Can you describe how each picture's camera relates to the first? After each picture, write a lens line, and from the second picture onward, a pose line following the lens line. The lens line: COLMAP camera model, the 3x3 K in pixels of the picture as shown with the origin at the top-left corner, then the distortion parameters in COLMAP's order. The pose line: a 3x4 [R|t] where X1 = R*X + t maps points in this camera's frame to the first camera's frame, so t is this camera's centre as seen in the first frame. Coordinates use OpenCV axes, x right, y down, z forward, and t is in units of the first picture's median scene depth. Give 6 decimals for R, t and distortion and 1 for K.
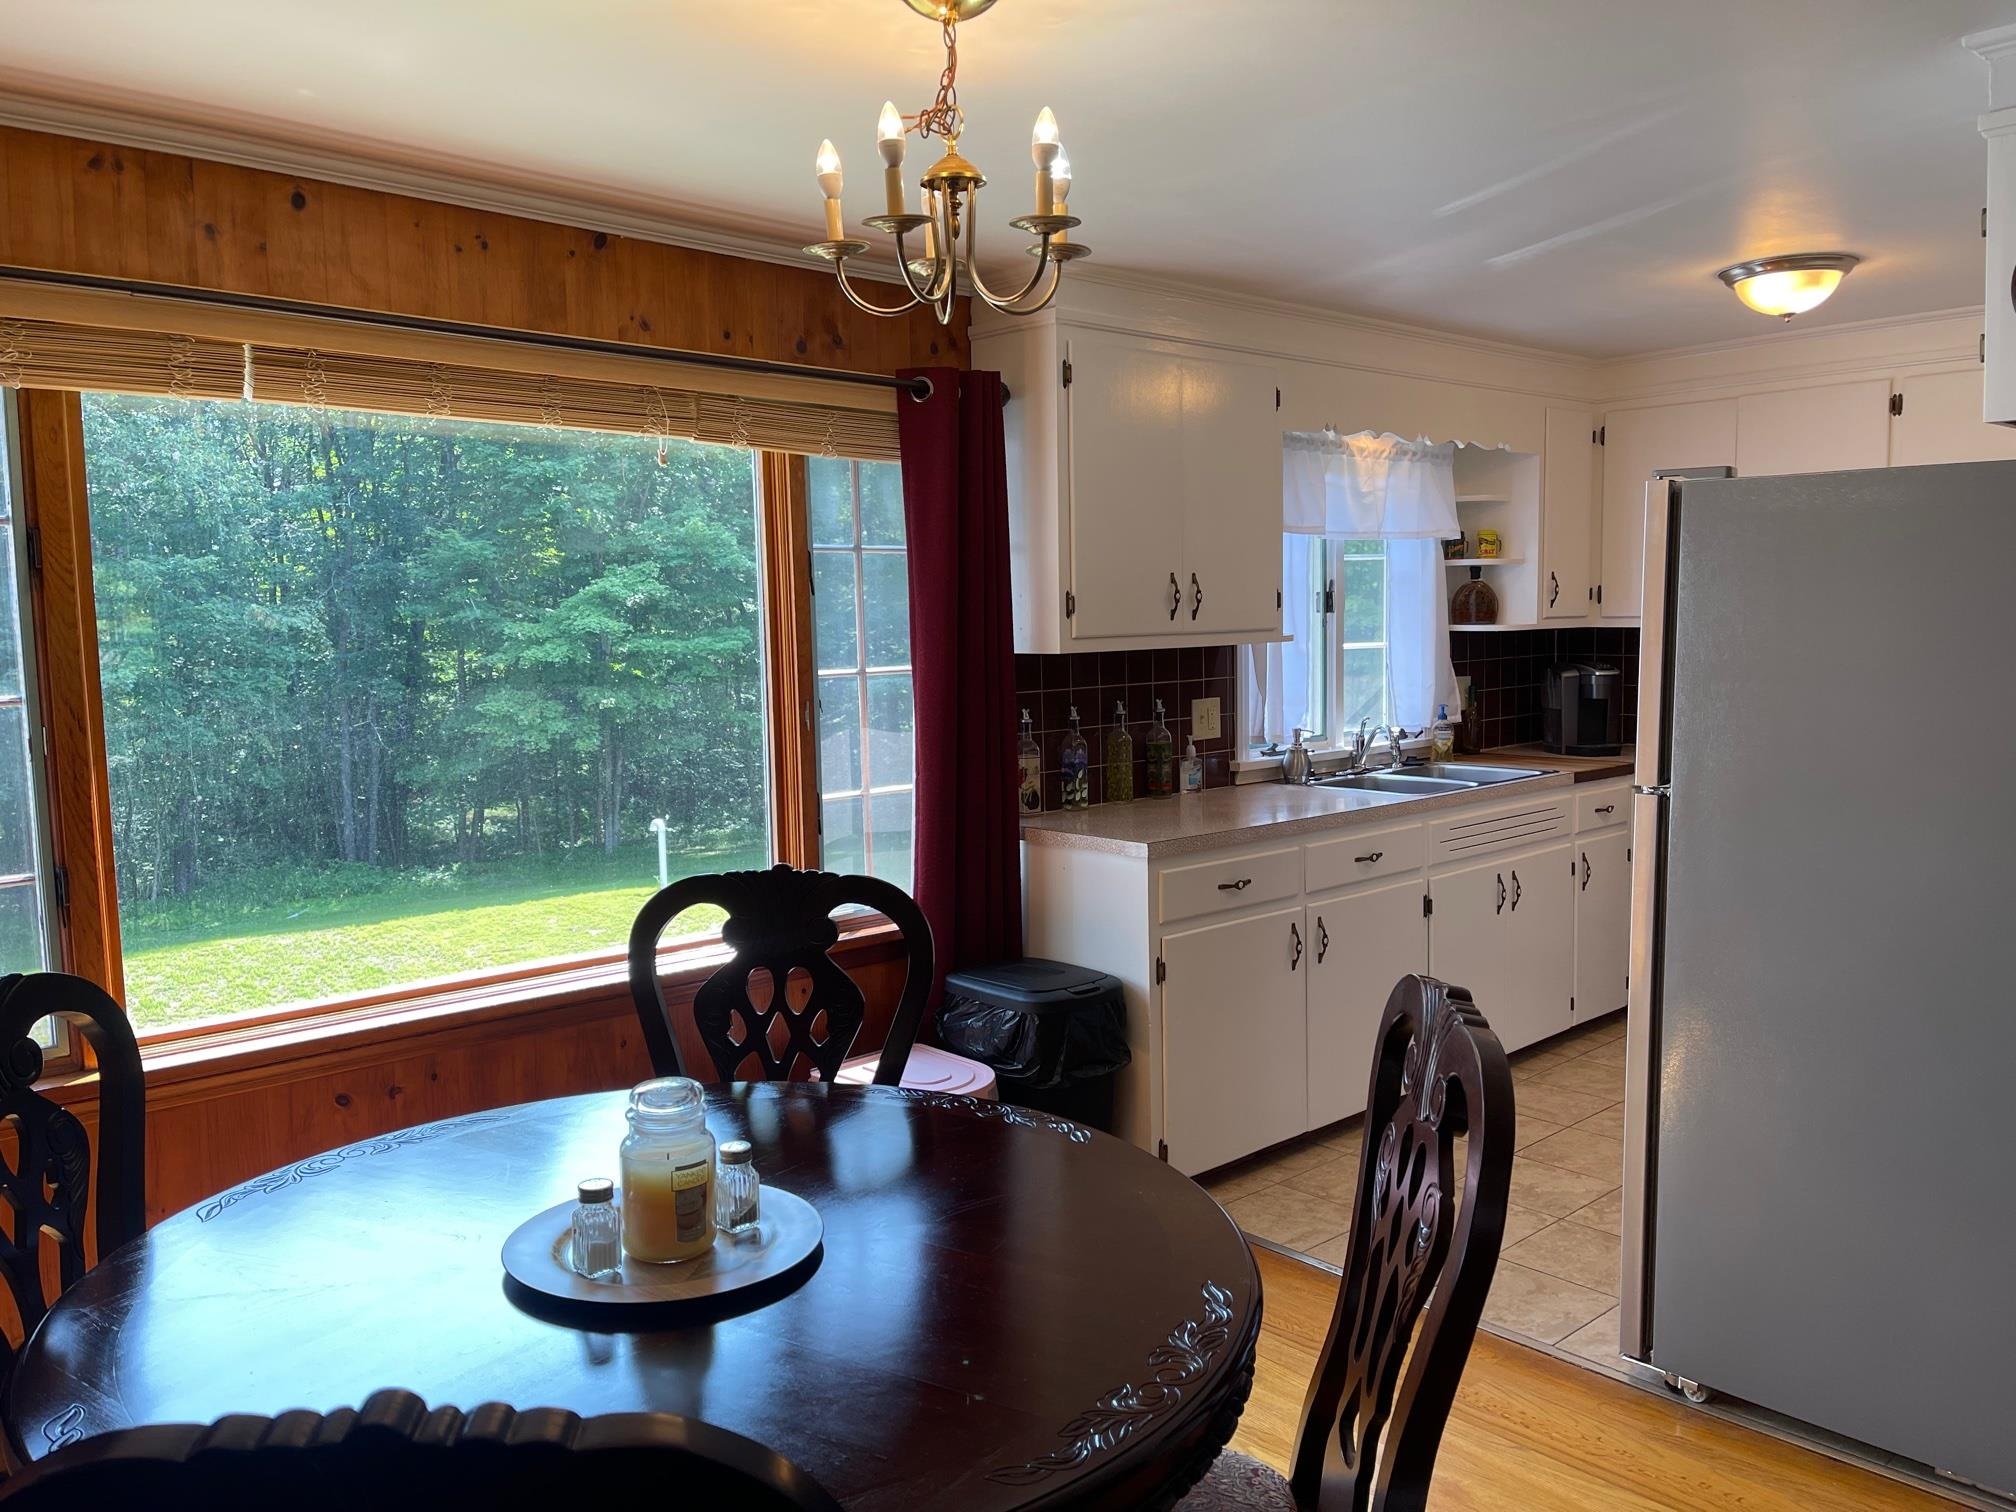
lens RADIAL K [[1523.5, 0, 1010.9], [0, 1523.5, 756.2], [0, 0, 1]] dist [0.061054, -0.082051]
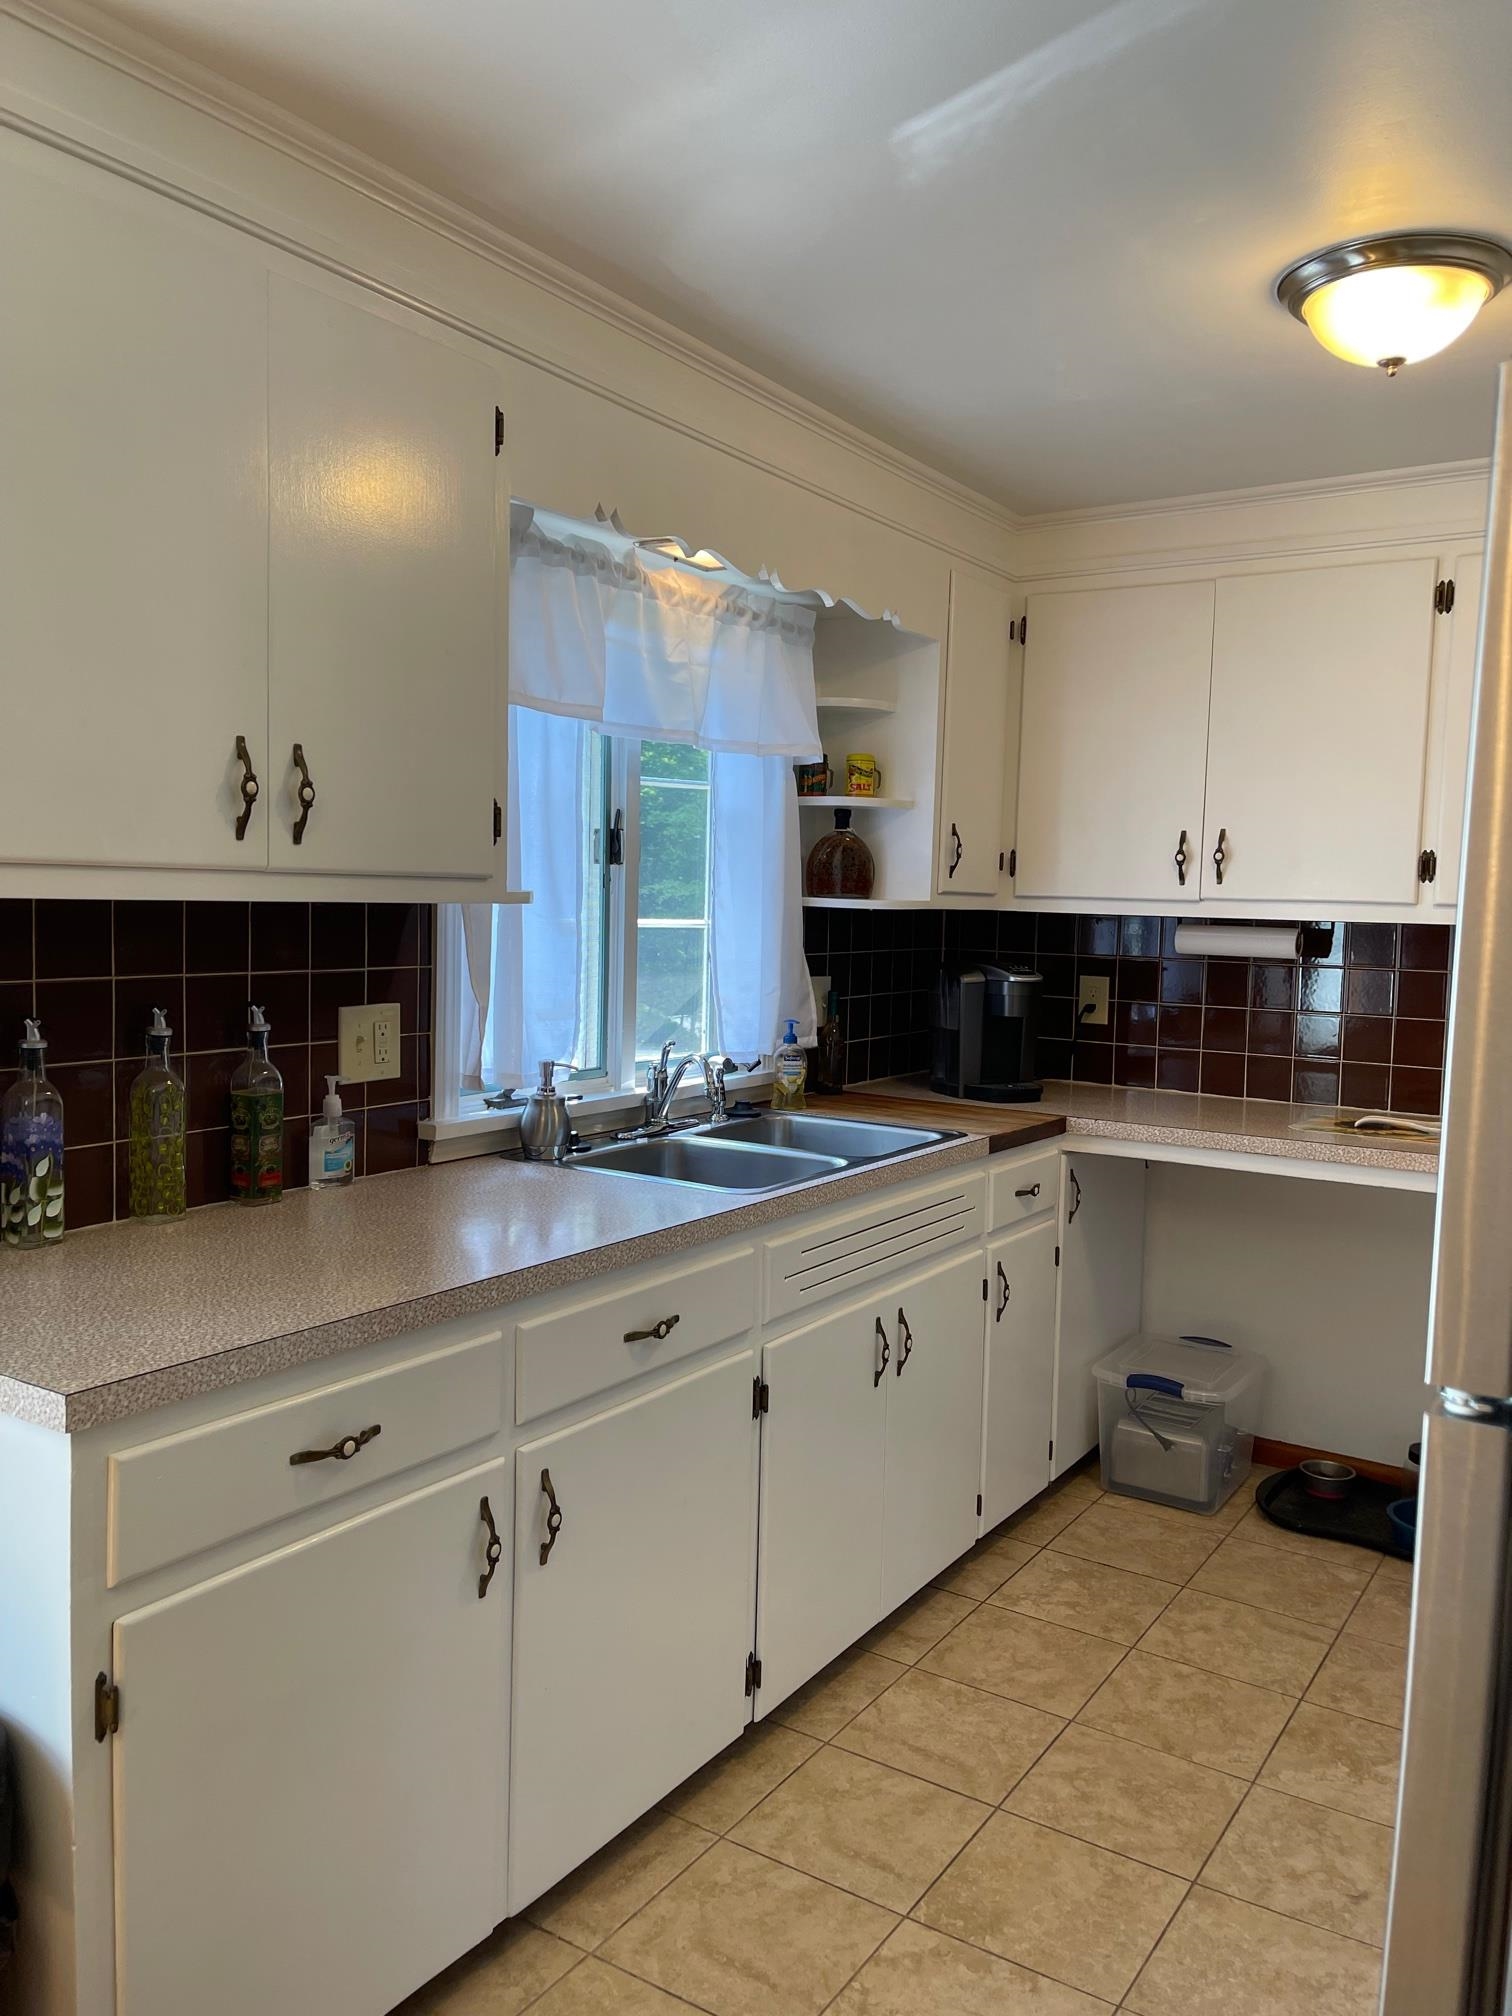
lens RADIAL K [[1523.5, 0, 750.9], [0, 1523.5, 1011.4], [0, 0, 1]] dist [0.061054, -0.082051]
pose [[0.967453, 0.026108, 0.251702, 0.116106], [-0.021381, 0.999540, -0.021499, -0.025731], [-0.252147, 0.015417, 0.967566, 0.427066]]
